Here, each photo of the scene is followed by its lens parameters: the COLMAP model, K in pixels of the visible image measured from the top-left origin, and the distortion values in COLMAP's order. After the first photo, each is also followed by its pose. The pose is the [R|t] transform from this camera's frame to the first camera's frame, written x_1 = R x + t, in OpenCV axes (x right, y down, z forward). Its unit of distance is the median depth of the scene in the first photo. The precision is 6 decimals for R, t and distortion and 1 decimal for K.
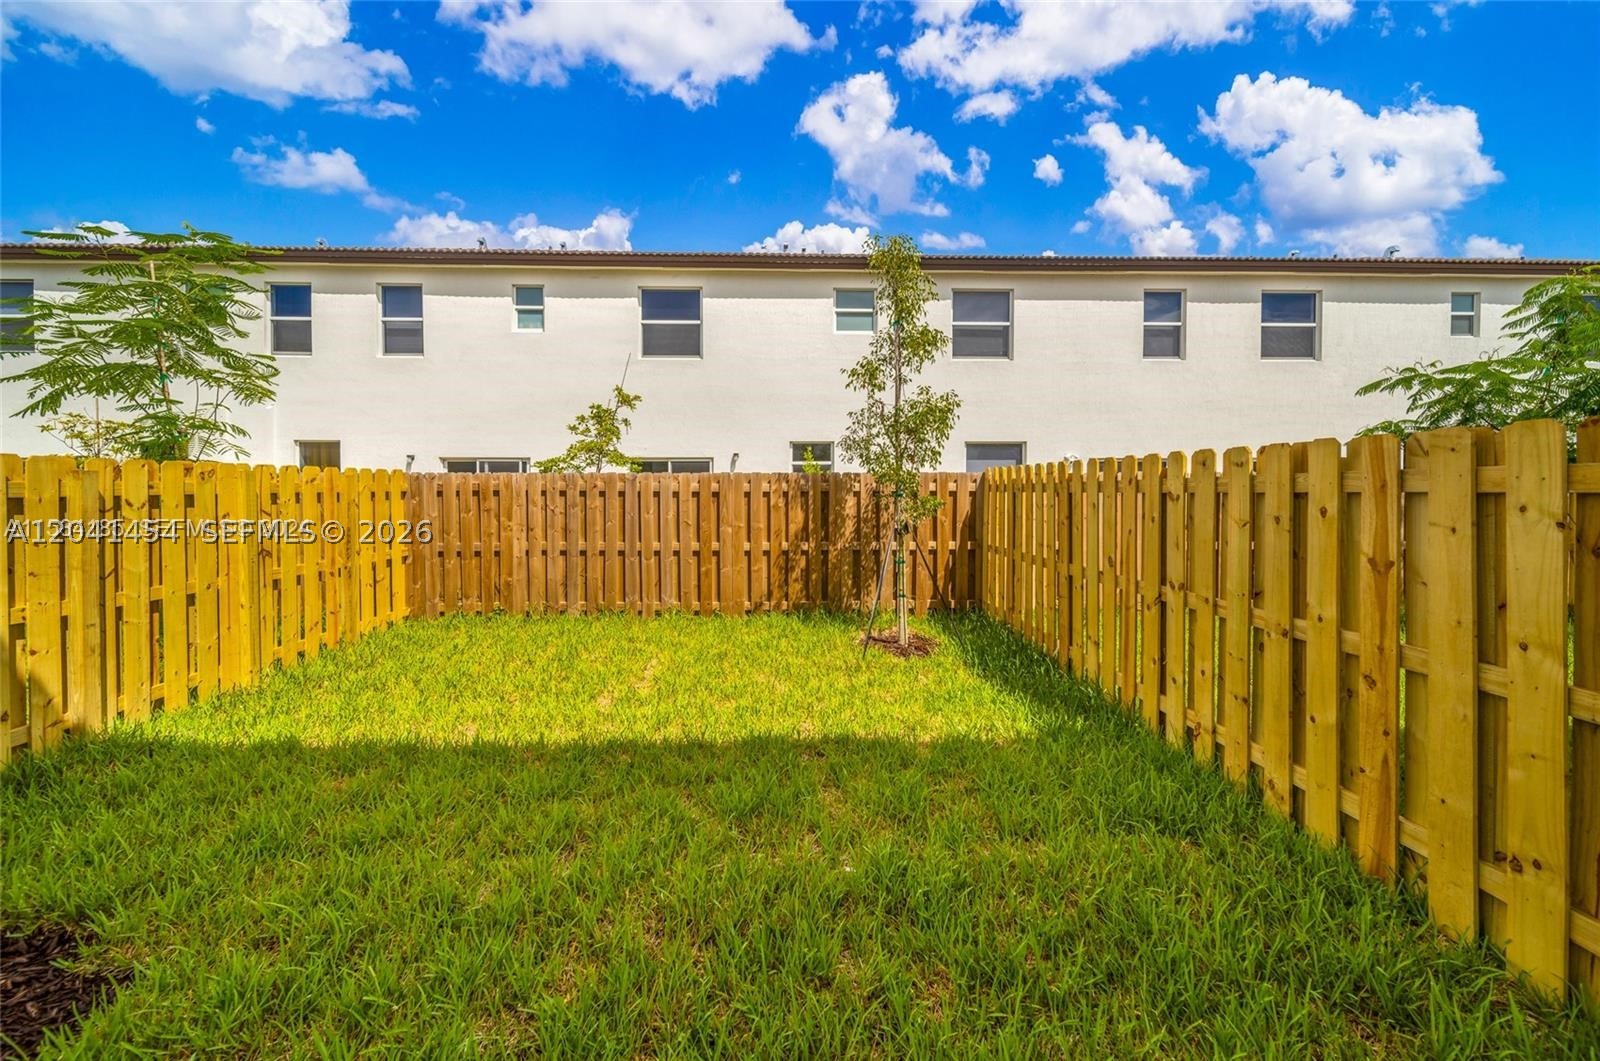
lens RADIAL K [[602.5, 0, 798.5], [0, 602.5, 485.2], [0, 0, 1]] dist [0.002109, -0.000723]
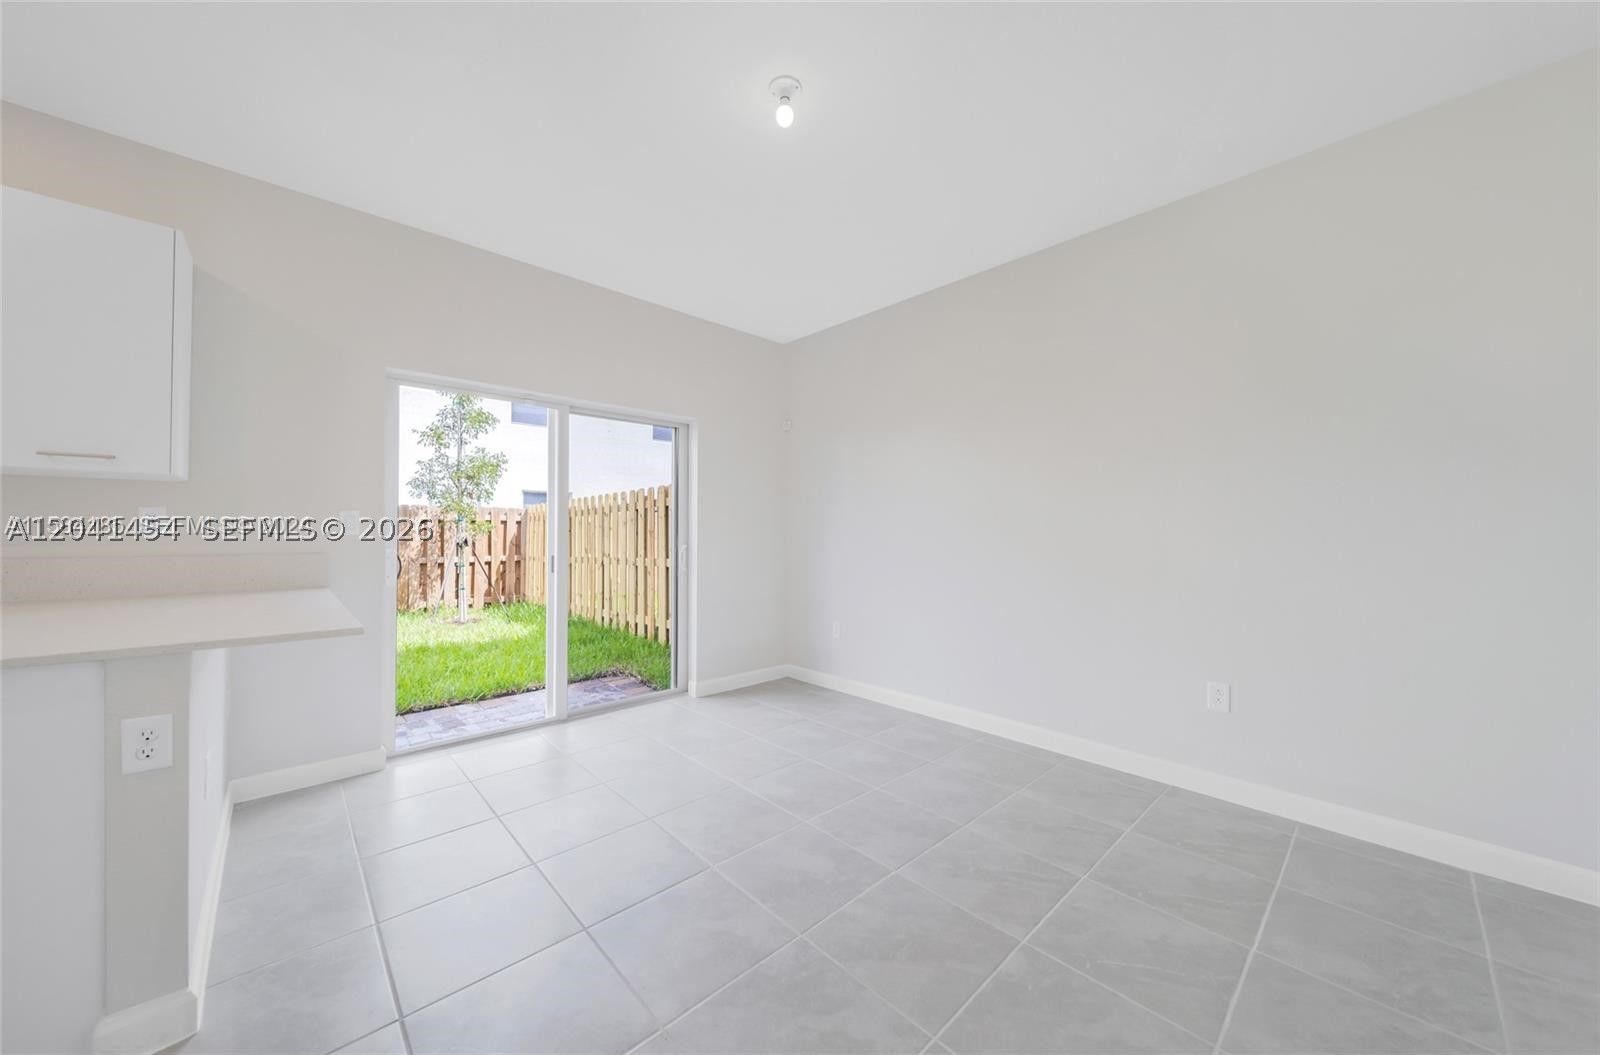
lens RADIAL K [[552.6, 0, 805.3], [0, 552.6, 530.2], [0, 0, 1]] dist [0.001150, -0.000398]
pose [[0.750642, 0.004677, 0.660692, -0.088587], [0.001990, 0.999954, -0.009339, 0.053304], [-0.660706, 0.008325, 0.750599, -0.545540]]
